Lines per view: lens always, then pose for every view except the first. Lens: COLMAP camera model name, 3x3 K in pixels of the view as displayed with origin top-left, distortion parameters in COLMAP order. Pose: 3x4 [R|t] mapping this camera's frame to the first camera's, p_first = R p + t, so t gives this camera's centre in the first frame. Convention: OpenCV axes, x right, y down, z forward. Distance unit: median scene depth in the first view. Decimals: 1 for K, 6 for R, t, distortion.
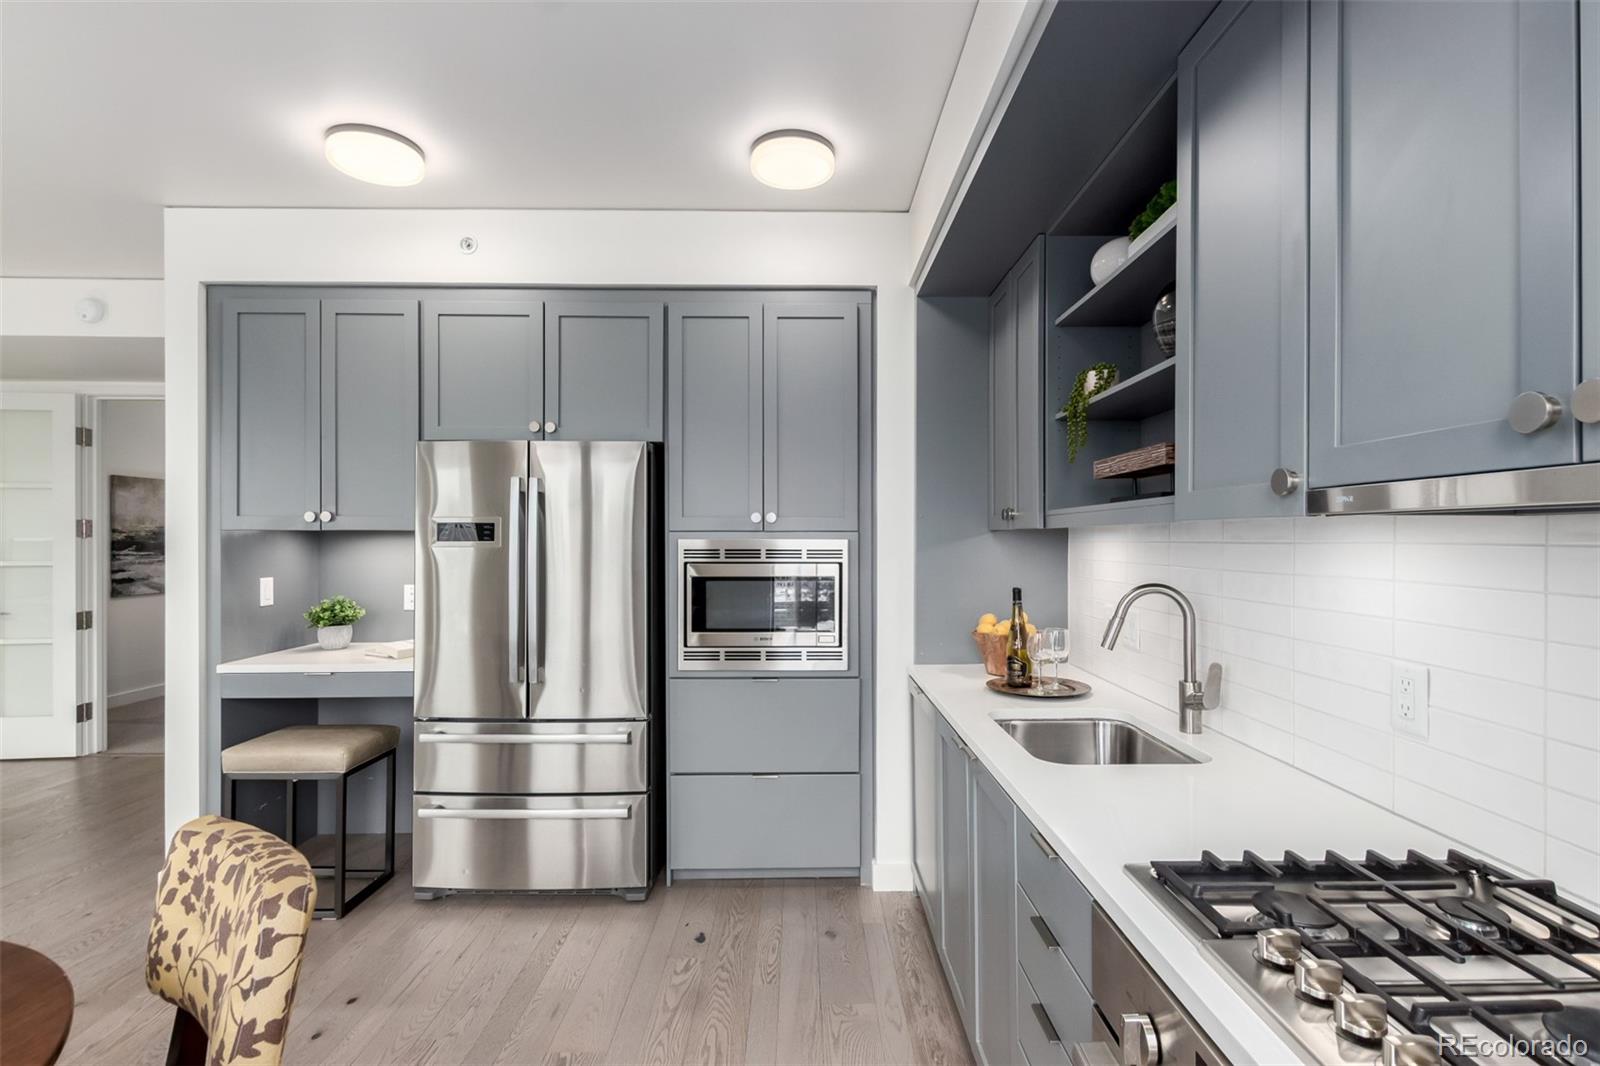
lens RADIAL K [[747.6, 0, 812.6], [0, 747.6, 538.9], [0, 0, 1]] dist [0.006948, -0.000926]
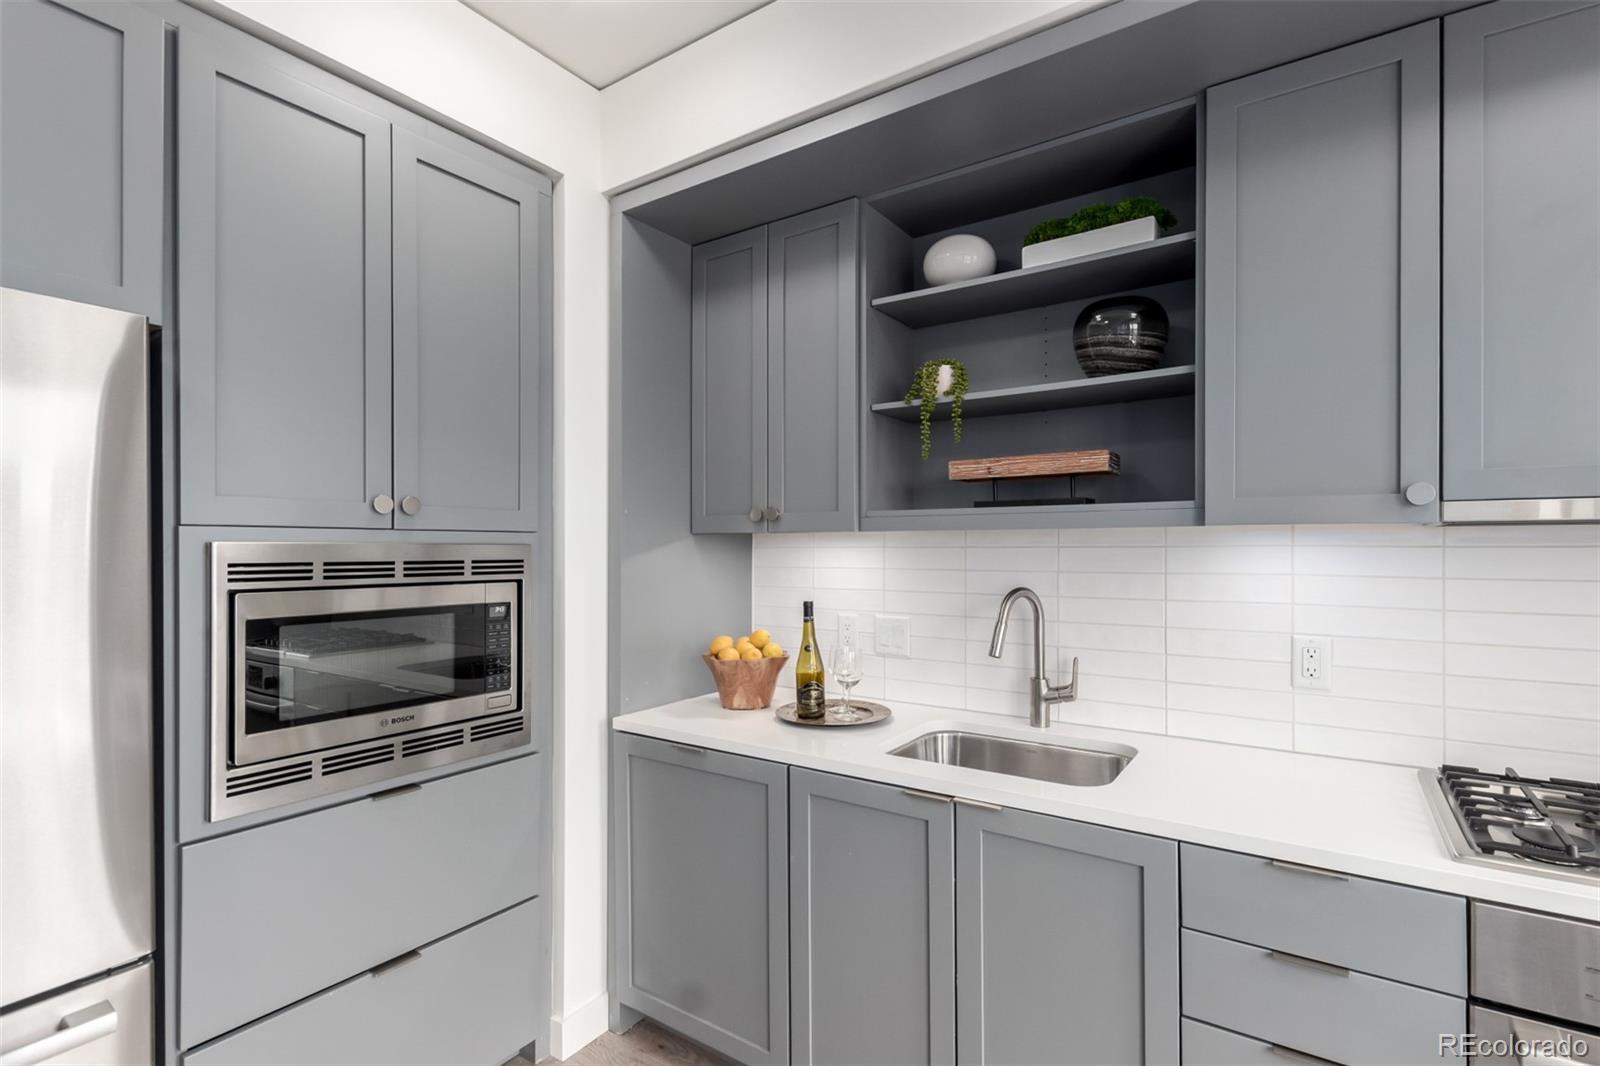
lens RADIAL K [[750.9, 0, 815.4], [0, 750.9, 549.8], [0, 0, 1]] dist [0.002905, -0.000153]
pose [[0.571330, -0.001903, 0.820718, -0.350940], [0.000057, 0.999997, 0.002279, 0.004089], [-0.820720, -0.001255, 0.571329, 0.420891]]
